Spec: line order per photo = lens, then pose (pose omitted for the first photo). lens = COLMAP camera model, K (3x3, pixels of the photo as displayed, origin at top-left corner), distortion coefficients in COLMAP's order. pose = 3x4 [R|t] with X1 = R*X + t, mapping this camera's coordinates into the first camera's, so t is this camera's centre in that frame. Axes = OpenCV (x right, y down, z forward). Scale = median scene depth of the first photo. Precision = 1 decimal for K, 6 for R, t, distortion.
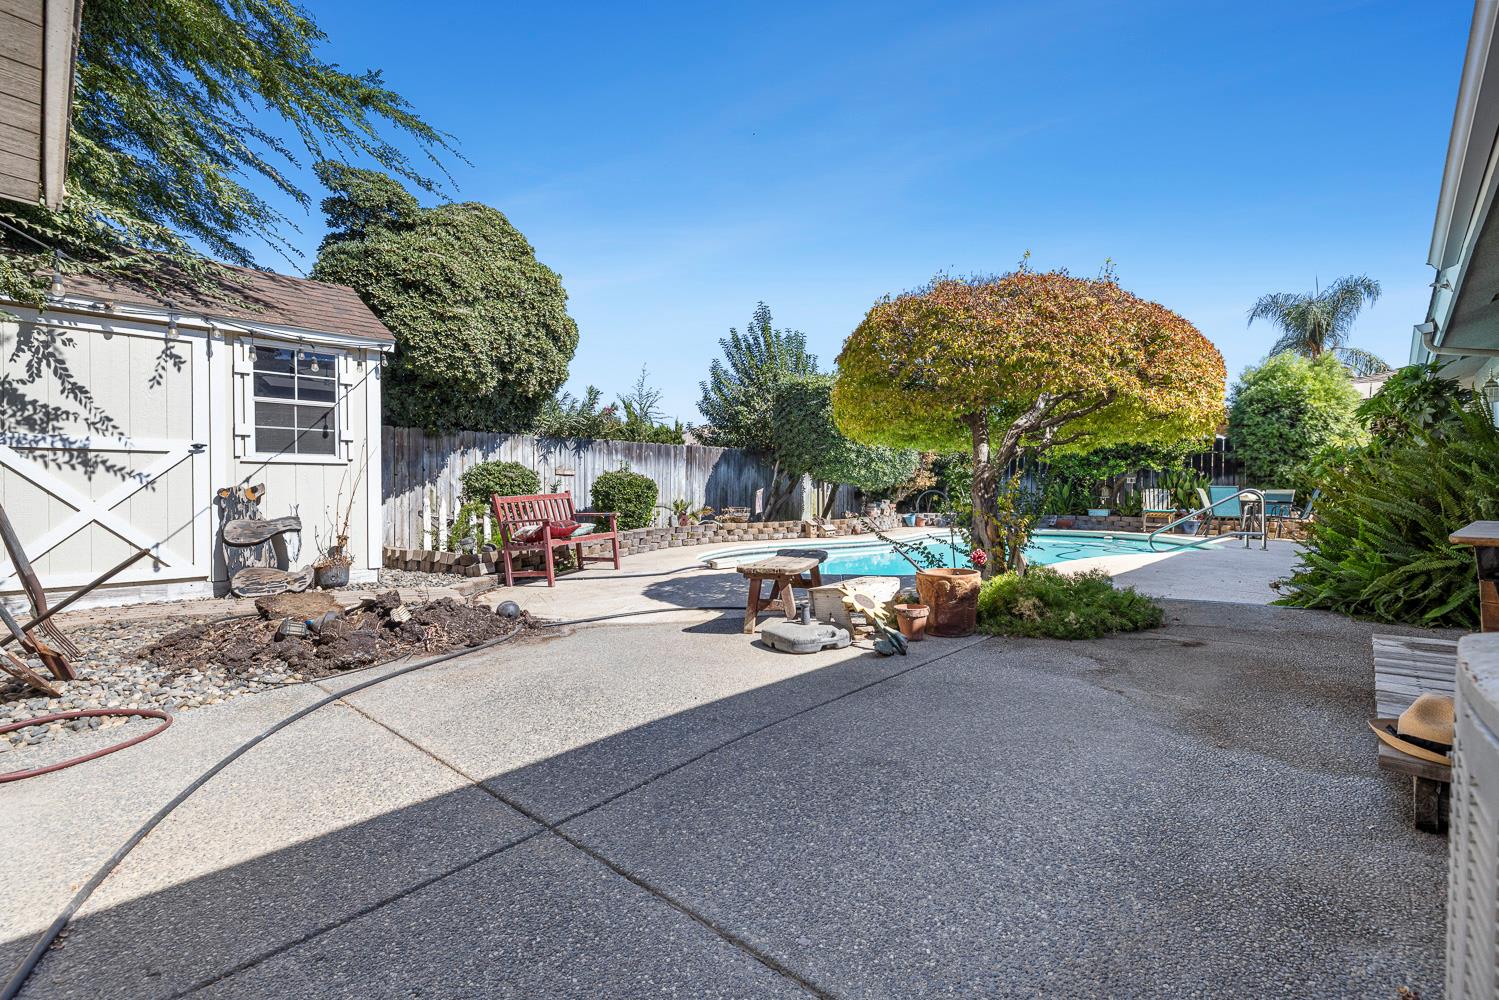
lens RADIAL K [[664.2, 0, 756.6], [0, 664.2, 497.7], [0, 0, 1]] dist [-0.000697, -0.000059]
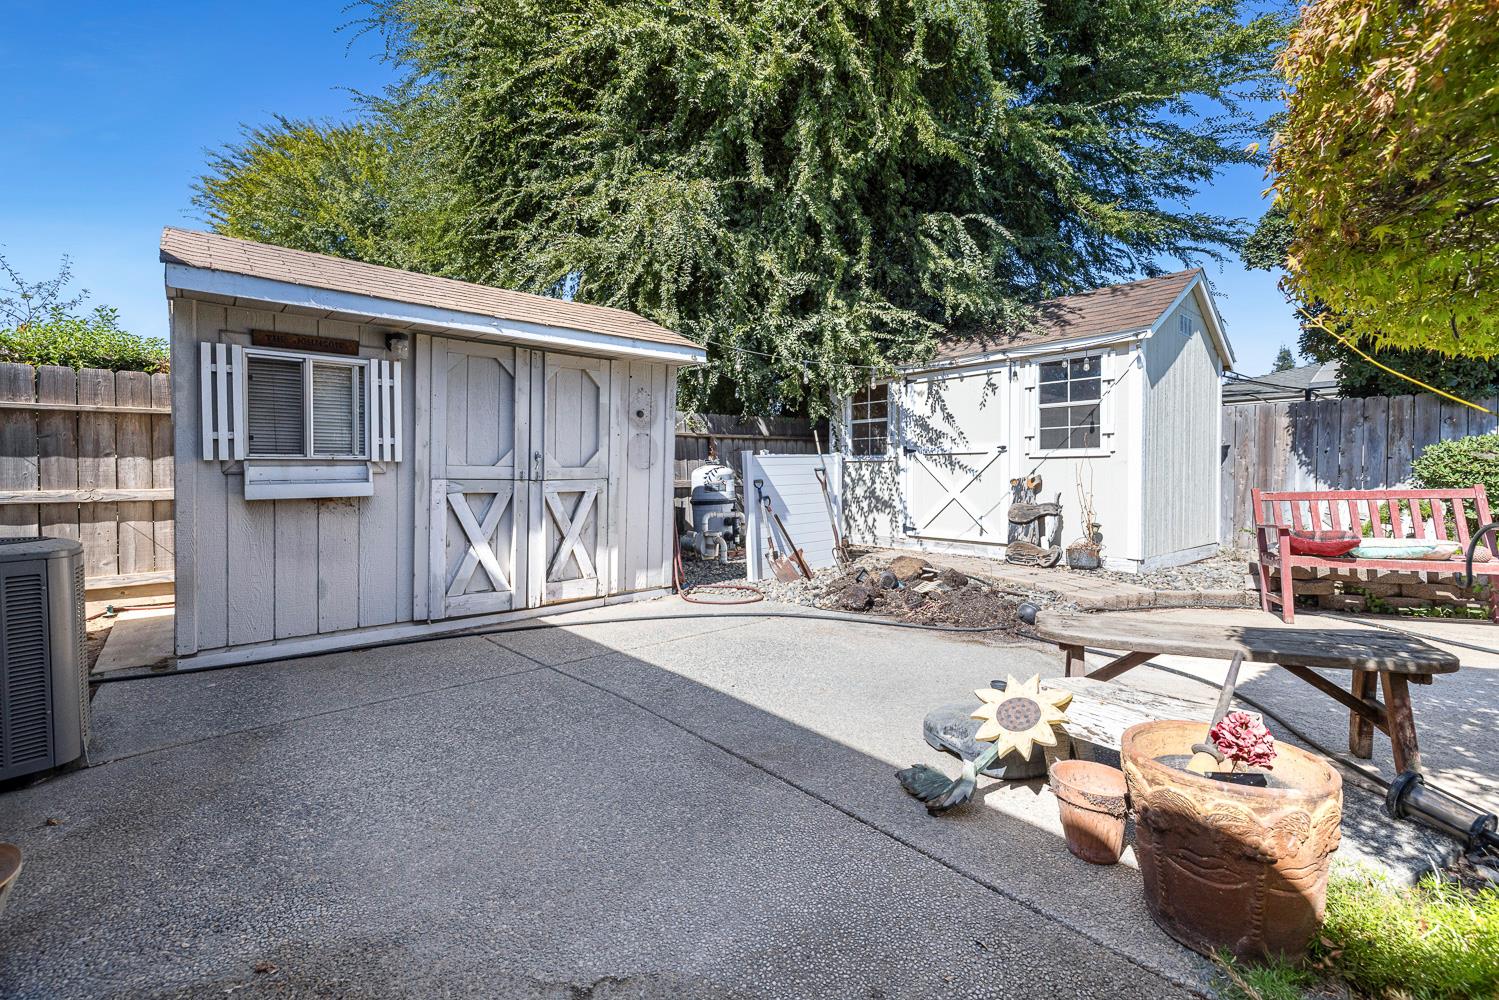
lens RADIAL K [[628.8, 0, 741.8], [0, 628.8, 489.7], [0, 0, 1]] dist [-0.000017, 0.000277]
pose [[-0.107747, 0.027929, -0.993786, 0.223592], [-0.006905, 0.999560, 0.028840, -0.011519], [0.994154, 0.009969, -0.107506, 0.274145]]
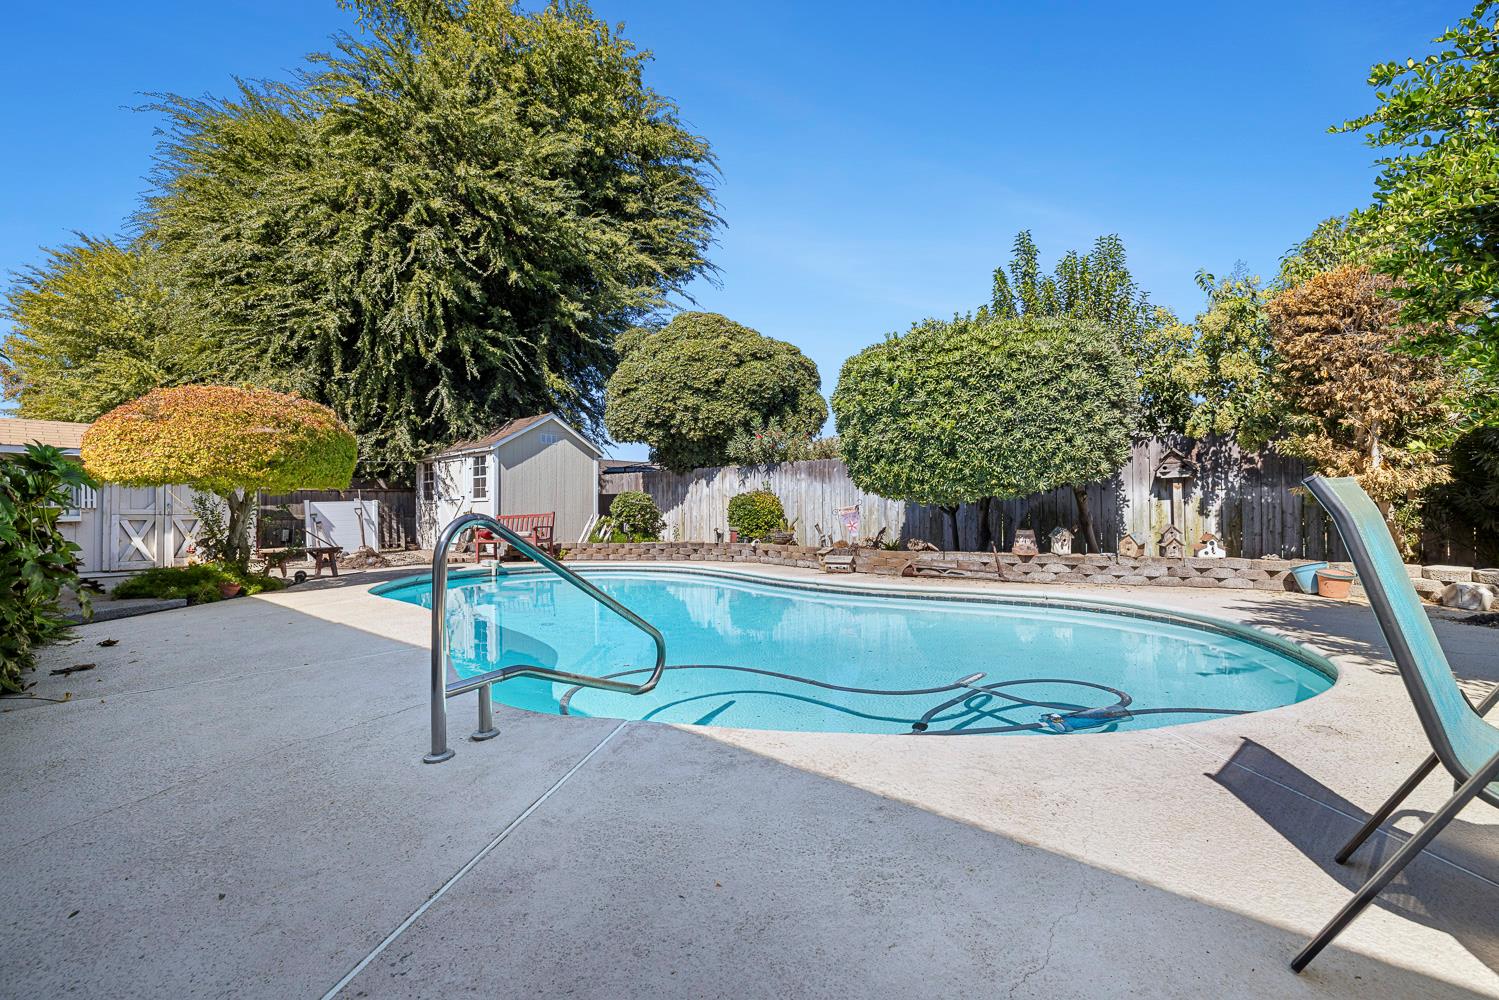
lens RADIAL K [[628.8, 0, 753.4], [0, 628.8, 503.4], [0, 0, 1]] dist [-0.000017, 0.000277]
pose [[0.062206, -0.004819, -0.998052, 0.844427], [0.003920, 0.999982, -0.004584, -0.014394], [0.998056, -0.003628, 0.062224, 0.922026]]
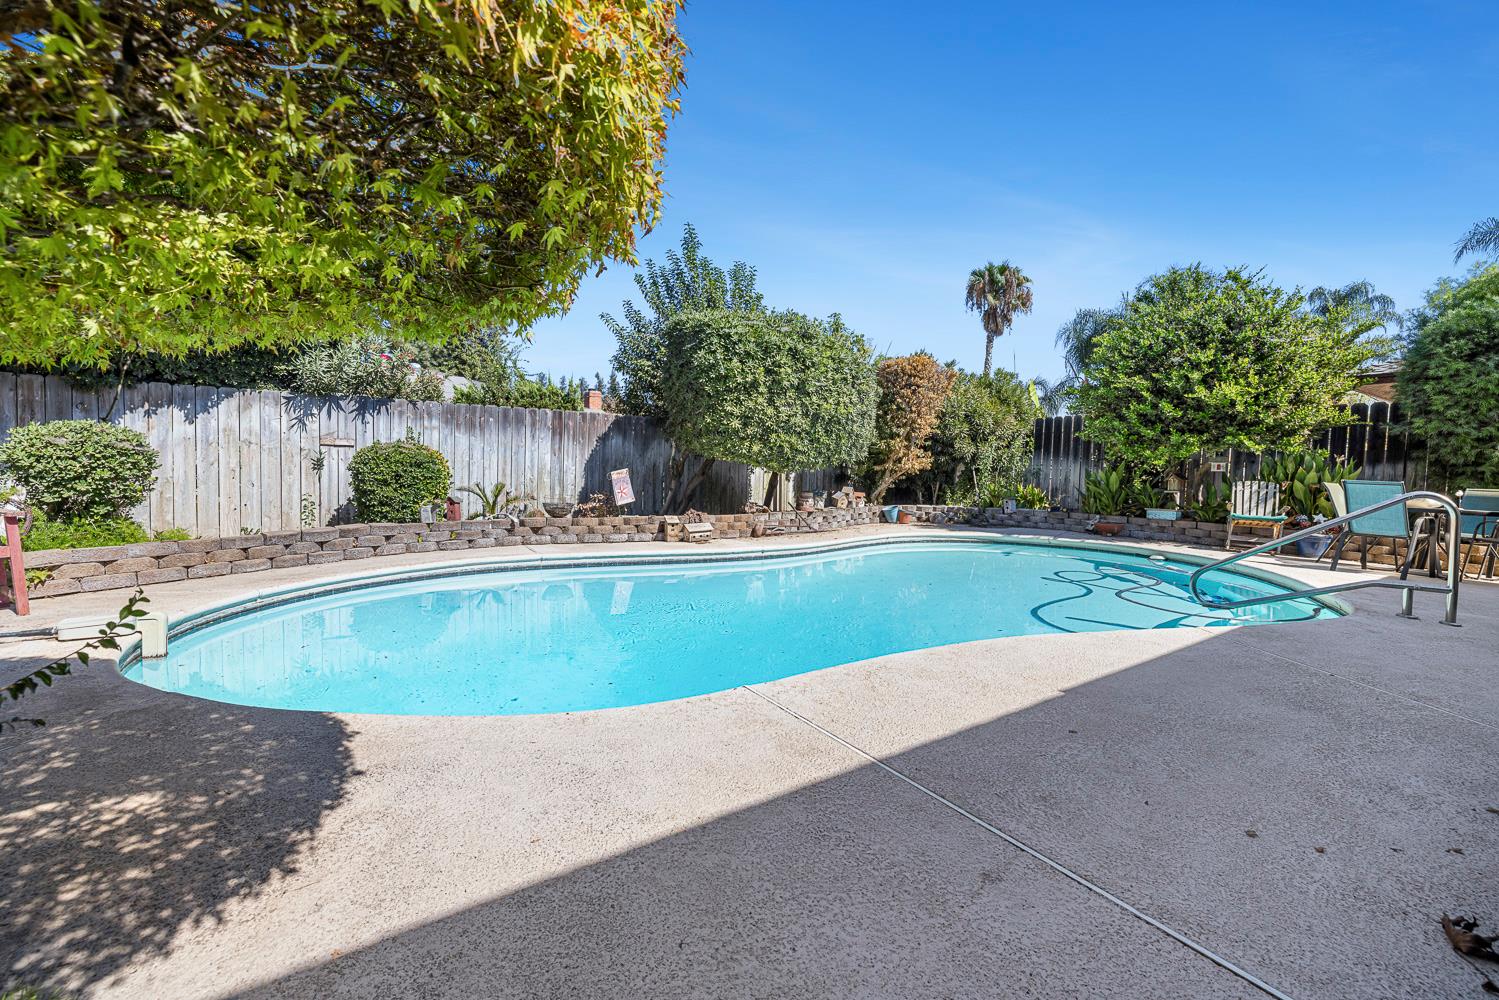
lens RADIAL K [[628.8, 0, 747.9], [0, 628.8, 497.4], [0, 0, 1]] dist [-0.000017, 0.000277]
pose [[0.979799, 0.029386, -0.197815, 0.308144], [-0.021990, 0.998978, 0.039481, -0.014015], [0.198773, -0.034333, 0.979444, 0.396620]]
